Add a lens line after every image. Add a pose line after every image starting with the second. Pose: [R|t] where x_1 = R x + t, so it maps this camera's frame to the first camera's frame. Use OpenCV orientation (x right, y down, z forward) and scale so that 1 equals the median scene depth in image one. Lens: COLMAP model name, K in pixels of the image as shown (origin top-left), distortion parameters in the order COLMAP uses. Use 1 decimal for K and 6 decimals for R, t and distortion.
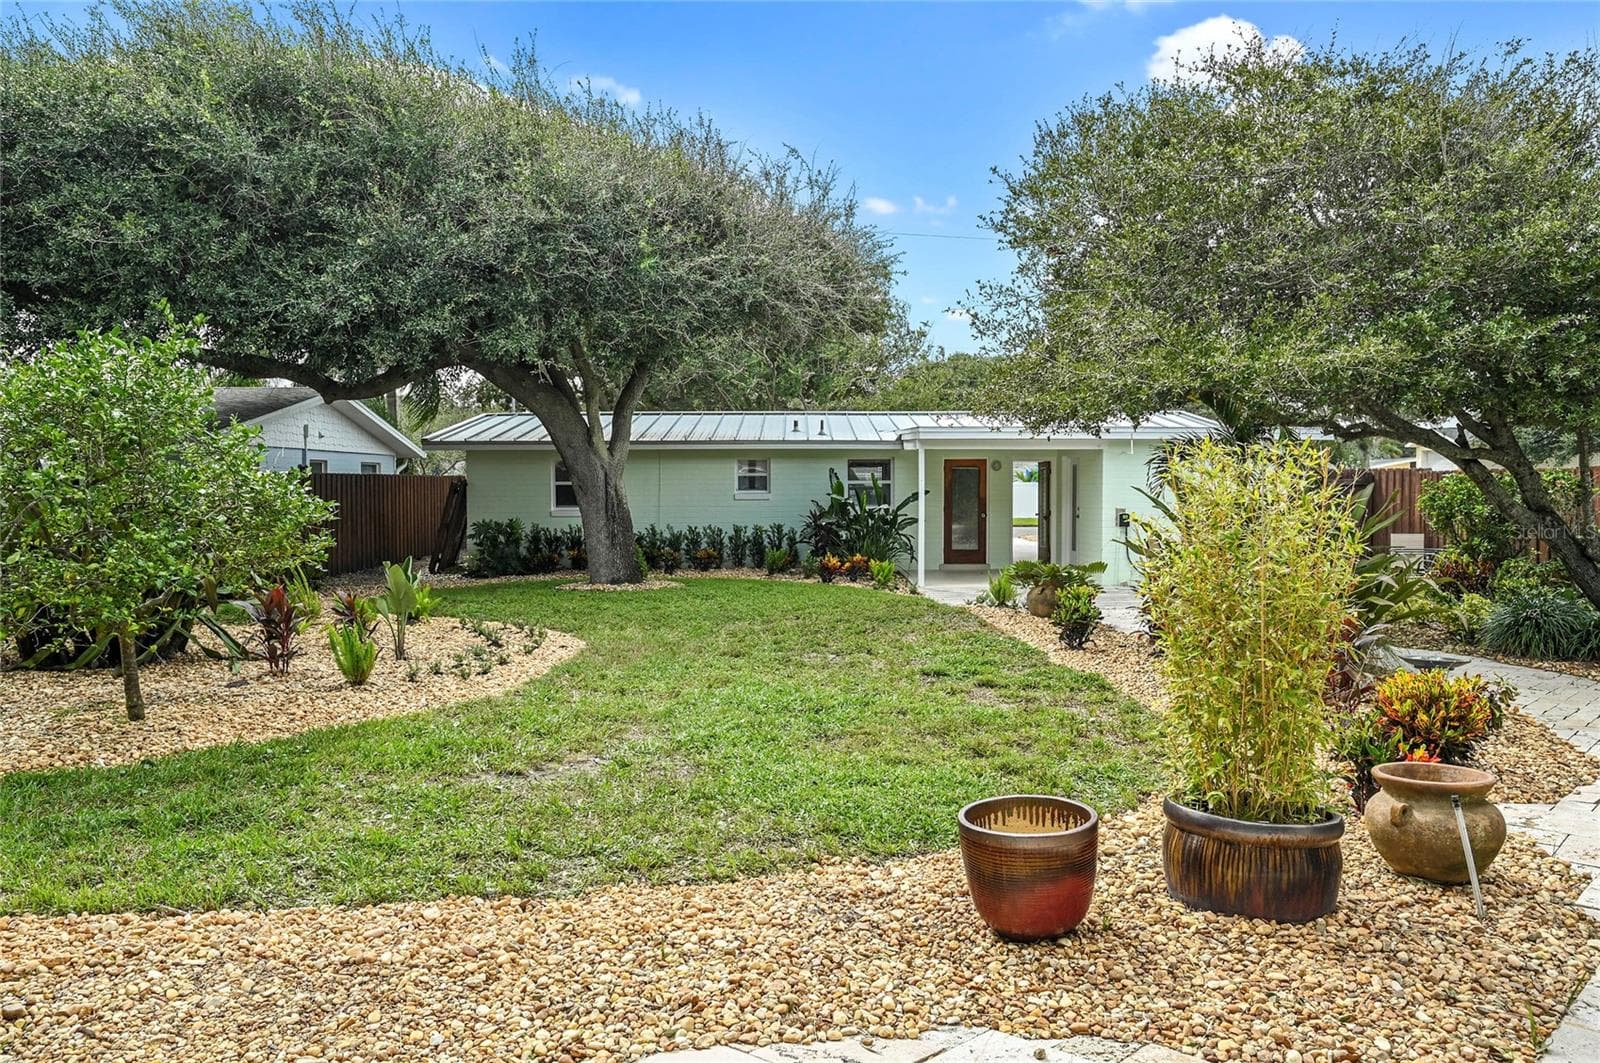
lens RADIAL K [[1198.9, 0, 800.0], [0, 1198.9, 531.5], [0, 0, 1]] dist [-0.000729, -0.000789]
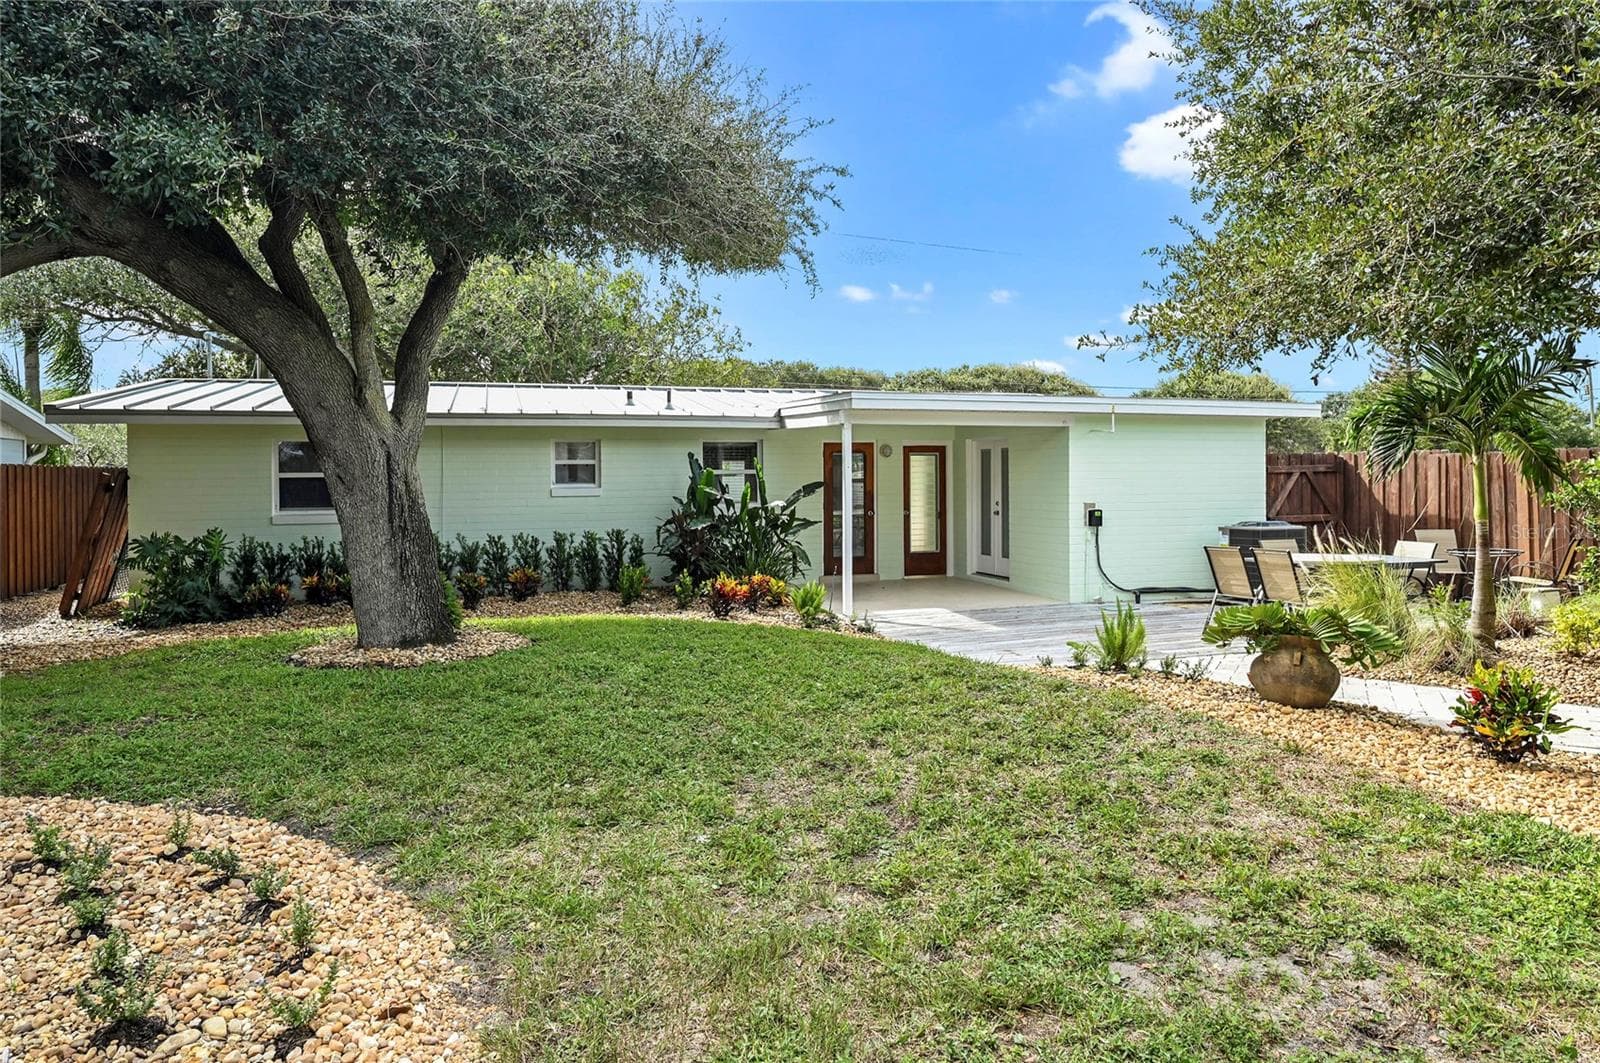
lens RADIAL K [[1004.2, 0, 787.8], [0, 1004.2, 485.6], [0, 0, 1]] dist [-0.000020, -0.000607]
pose [[0.959162, -0.007385, 0.282762, -0.102785], [0.017391, 0.999308, -0.032894, -0.012518], [-0.282323, 0.036468, 0.958626, 0.434507]]
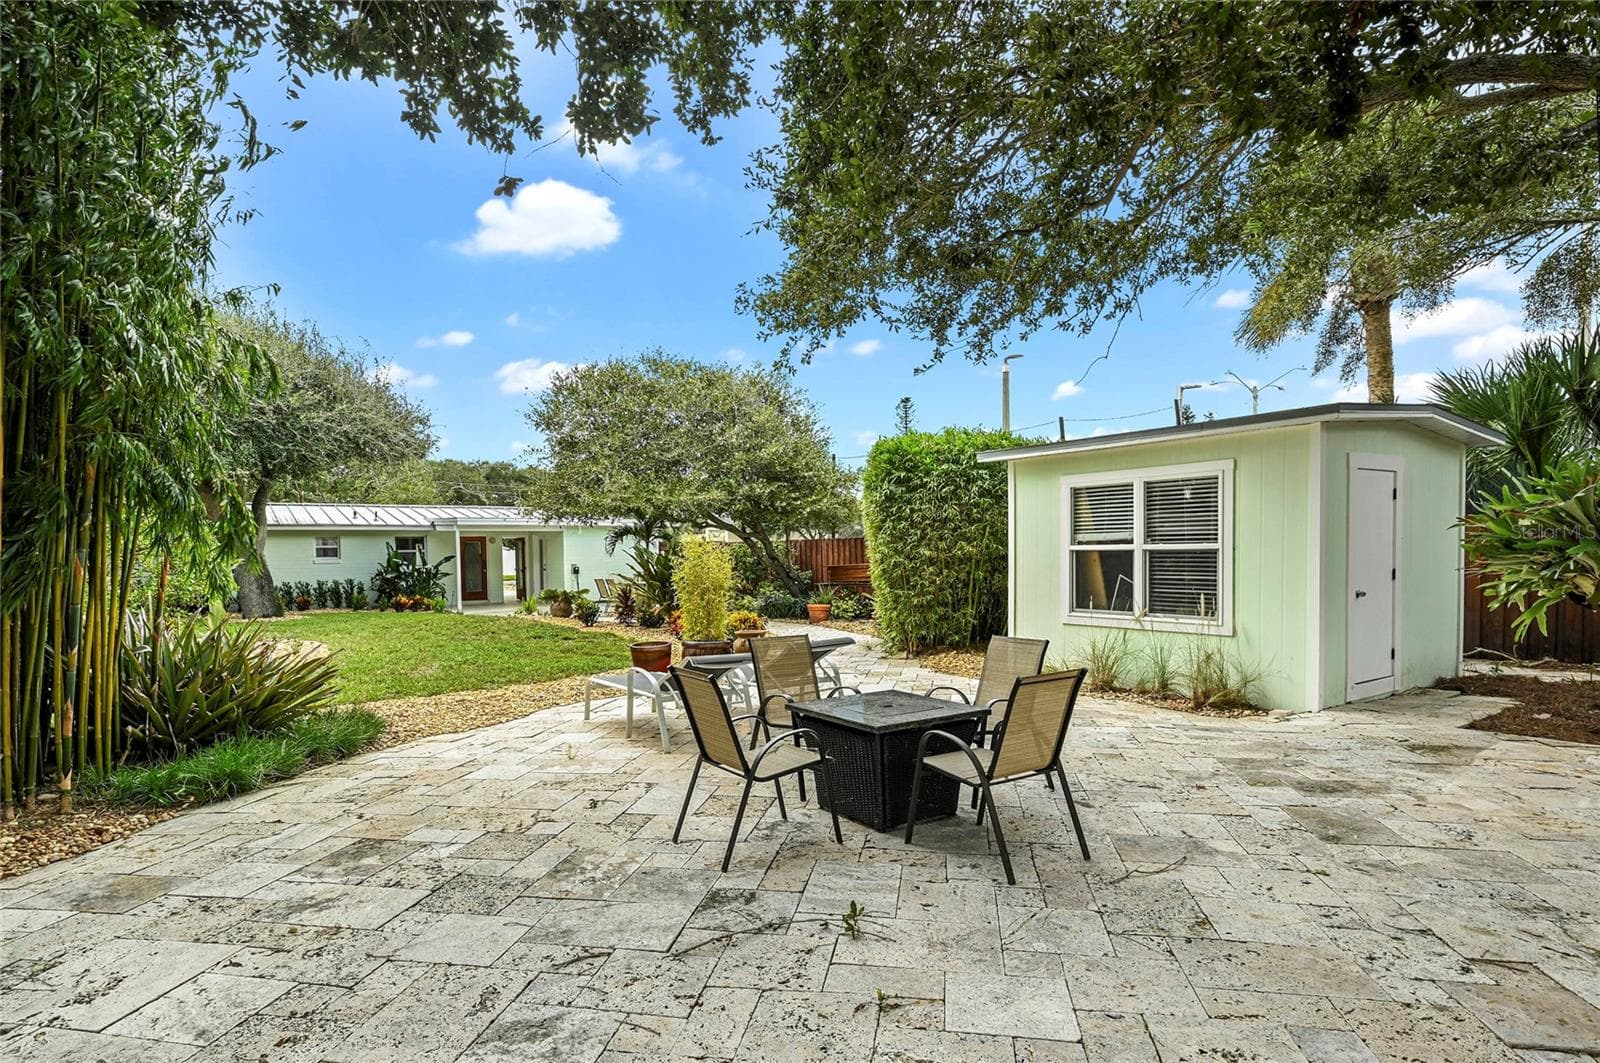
lens RADIAL K [[884.7, 0, 802.7], [0, 884.7, 585.7], [0, 0, 1]] dist [-0.001871, 0.000058]
pose [[0.829574, -0.032728, 0.557437, -0.190622], [0.033918, 0.999391, 0.008200, 0.014471], [-0.557366, 0.012105, 0.830179, -0.297984]]
